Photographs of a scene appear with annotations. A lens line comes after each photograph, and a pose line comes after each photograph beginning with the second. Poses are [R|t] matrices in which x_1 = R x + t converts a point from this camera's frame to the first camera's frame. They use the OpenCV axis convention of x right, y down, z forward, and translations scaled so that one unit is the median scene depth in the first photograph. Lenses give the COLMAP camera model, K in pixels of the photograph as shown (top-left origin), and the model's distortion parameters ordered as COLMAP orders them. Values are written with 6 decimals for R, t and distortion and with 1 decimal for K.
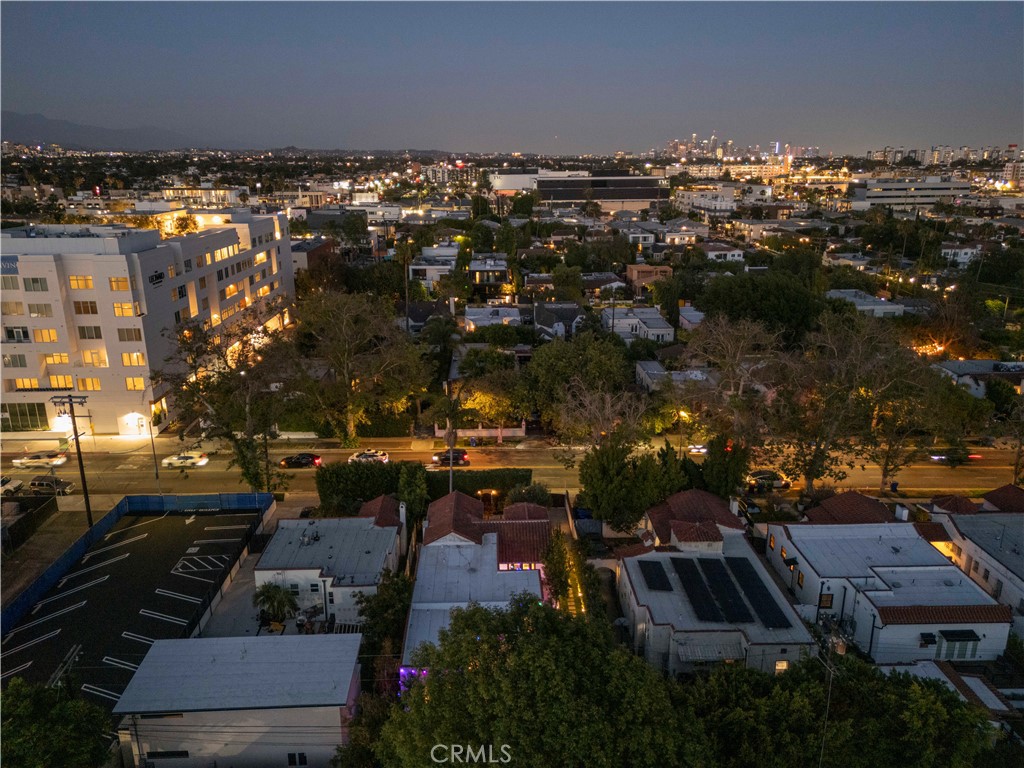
lens RADIAL K [[753.9, 0, 510.0], [0, 753.9, 391.4], [0, 0, 1]] dist [0.071143, -0.058678]
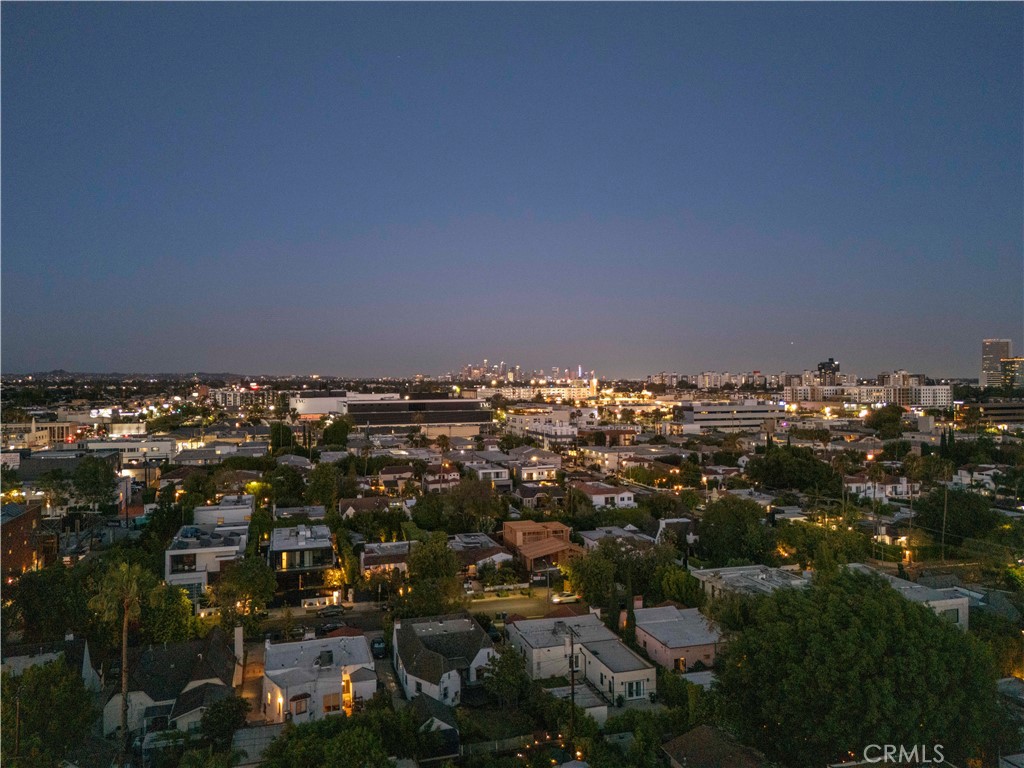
lens RADIAL K [[753.9, 0, 515.4], [0, 753.9, 381.2], [0, 0, 1]] dist [0.071143, -0.058678]
pose [[0.964346, -0.002582, 0.264630, -0.011573], [0.079960, 0.956060, -0.282055, -0.046350], [-0.252274, 0.293158, 0.922180, 0.149873]]
